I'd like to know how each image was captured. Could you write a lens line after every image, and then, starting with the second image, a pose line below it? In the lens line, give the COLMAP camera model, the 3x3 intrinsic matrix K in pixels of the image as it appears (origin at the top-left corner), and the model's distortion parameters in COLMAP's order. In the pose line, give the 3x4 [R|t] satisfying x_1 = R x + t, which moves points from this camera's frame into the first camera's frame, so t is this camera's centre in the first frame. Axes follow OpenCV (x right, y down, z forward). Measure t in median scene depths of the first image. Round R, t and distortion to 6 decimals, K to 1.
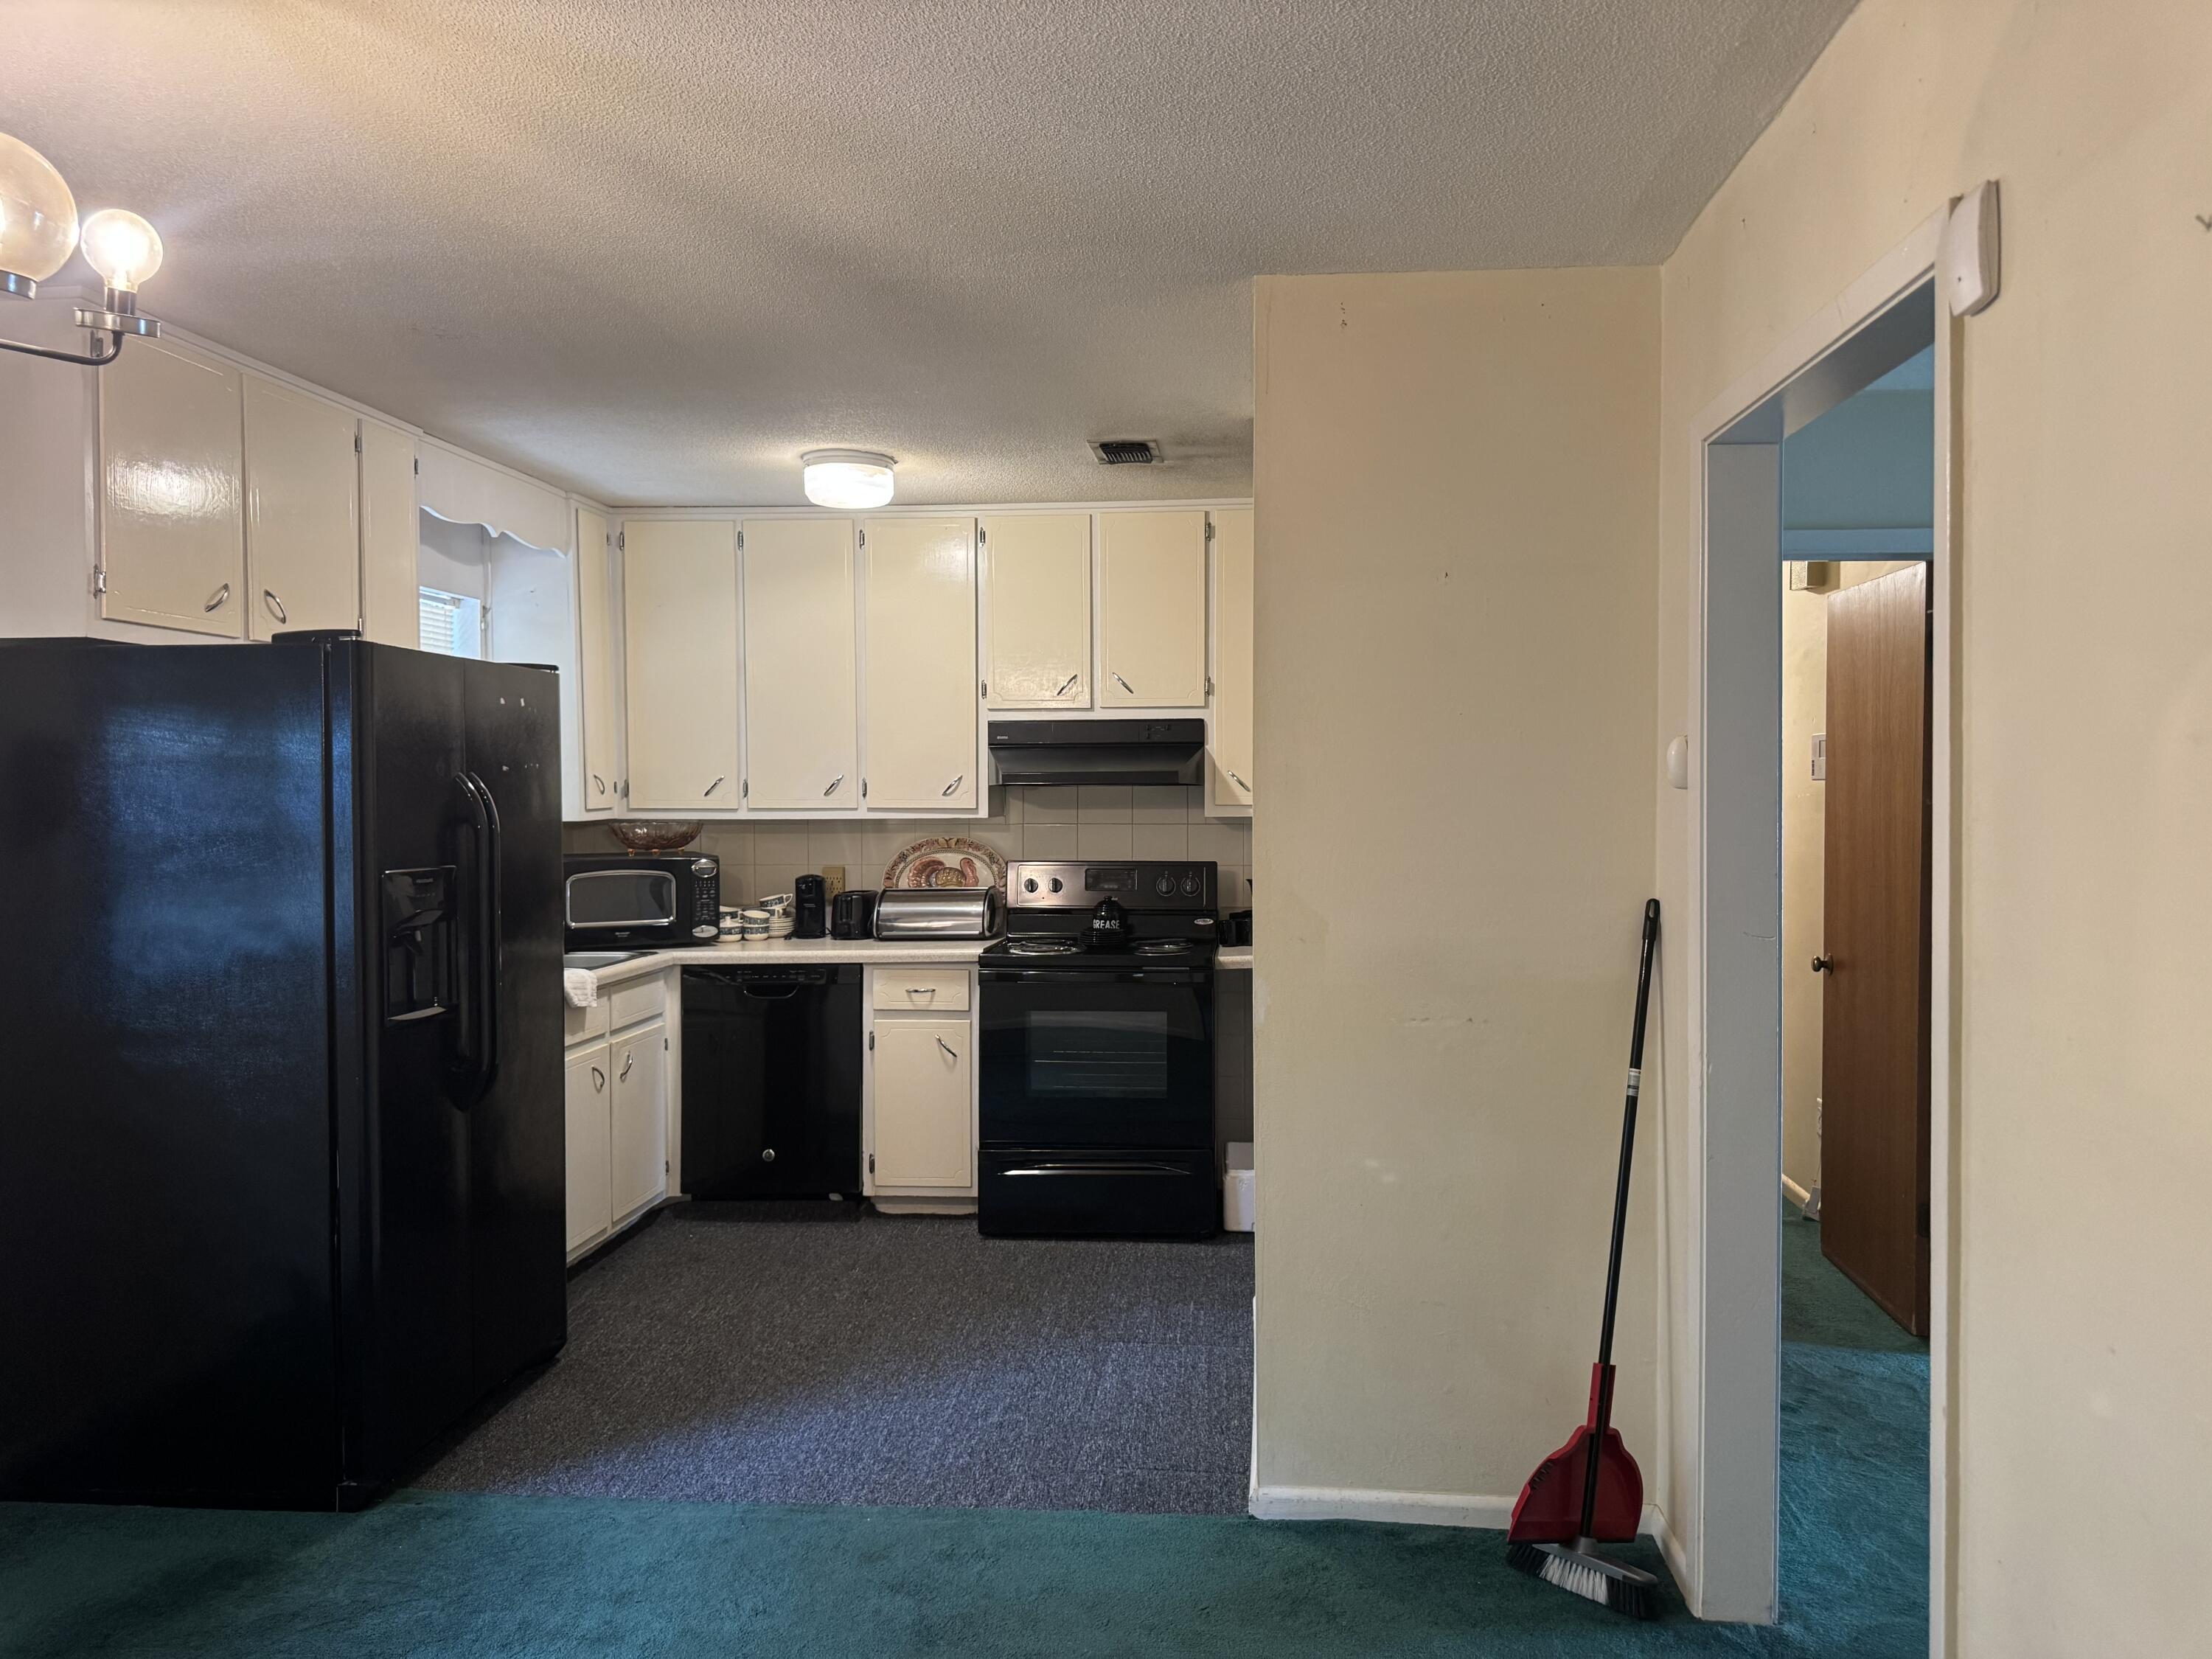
lens RADIAL K [[1547.6, 0, 1106.0], [0, 1547.6, 829.5], [0, 0, 1]] dist [0.176884, -0.262251]
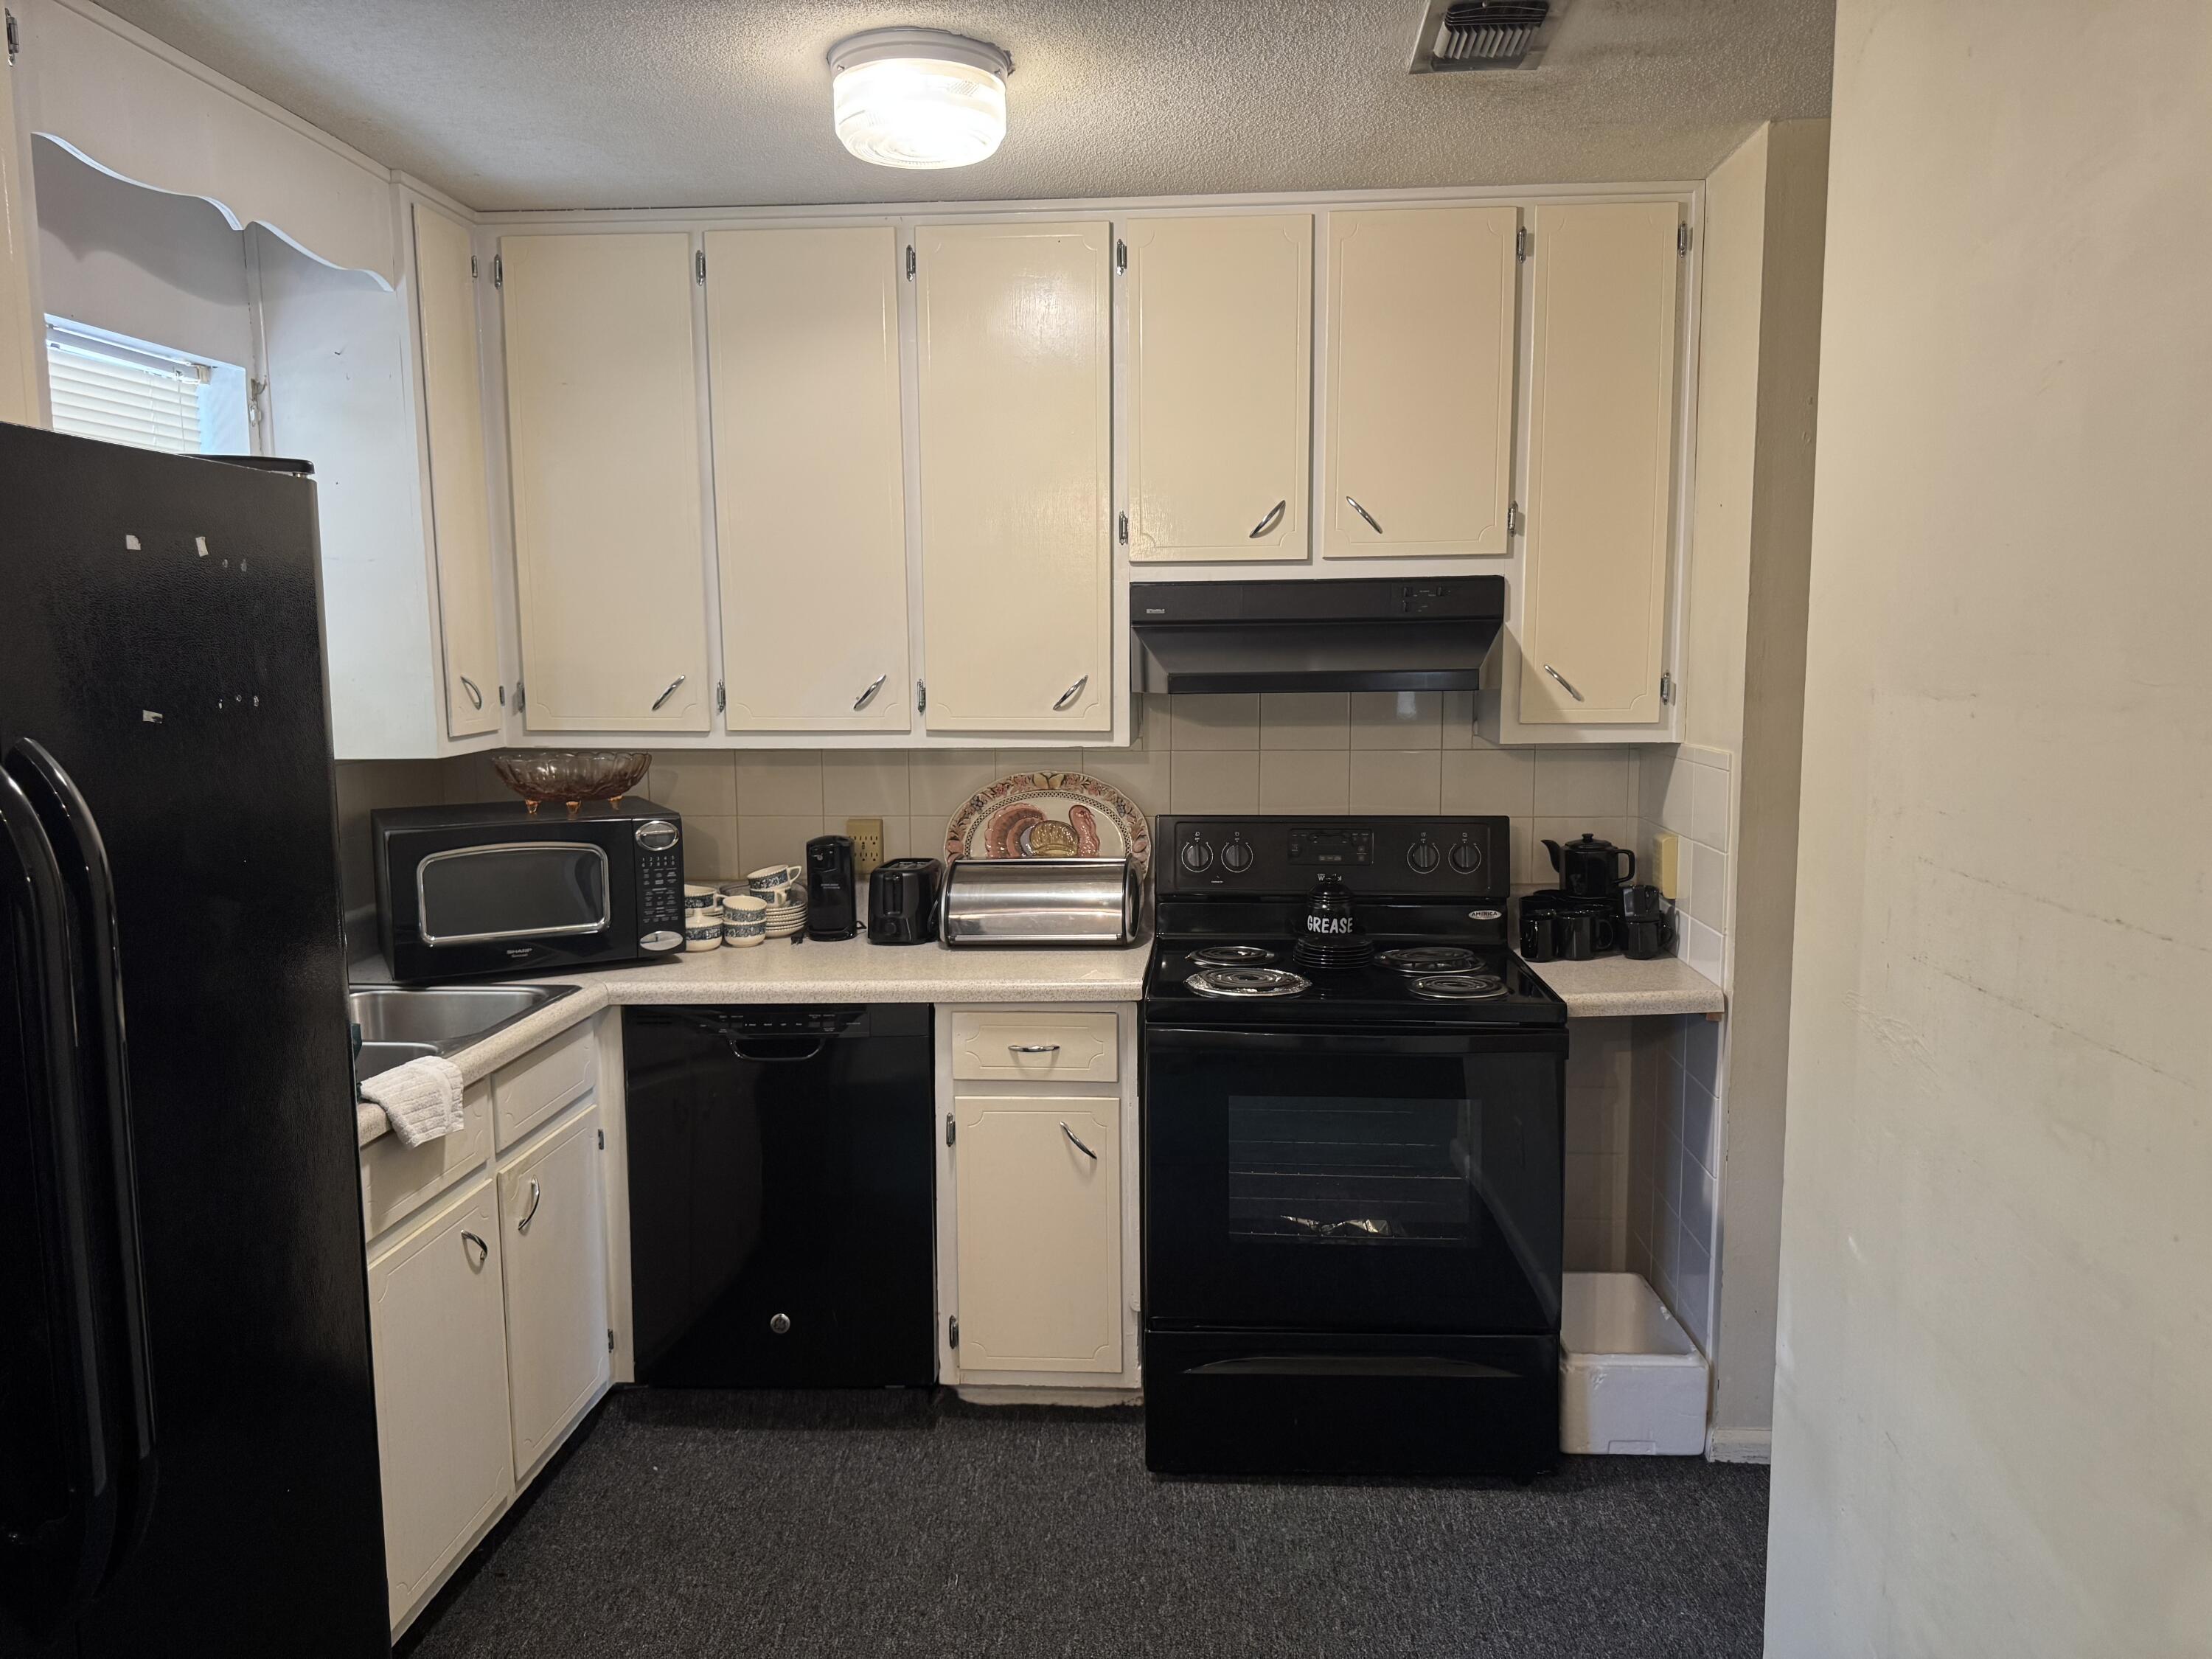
lens RADIAL K [[1558.0, 0, 1106.0], [0, 1558.0, 829.5], [0, 0, 1]] dist [0.149439, -0.271003]
pose [[0.999553, -0.006801, 0.029121, -0.104031], [0.004131, 0.995861, 0.090797, -0.030598], [-0.029618, -0.090637, 0.995444, 0.401352]]
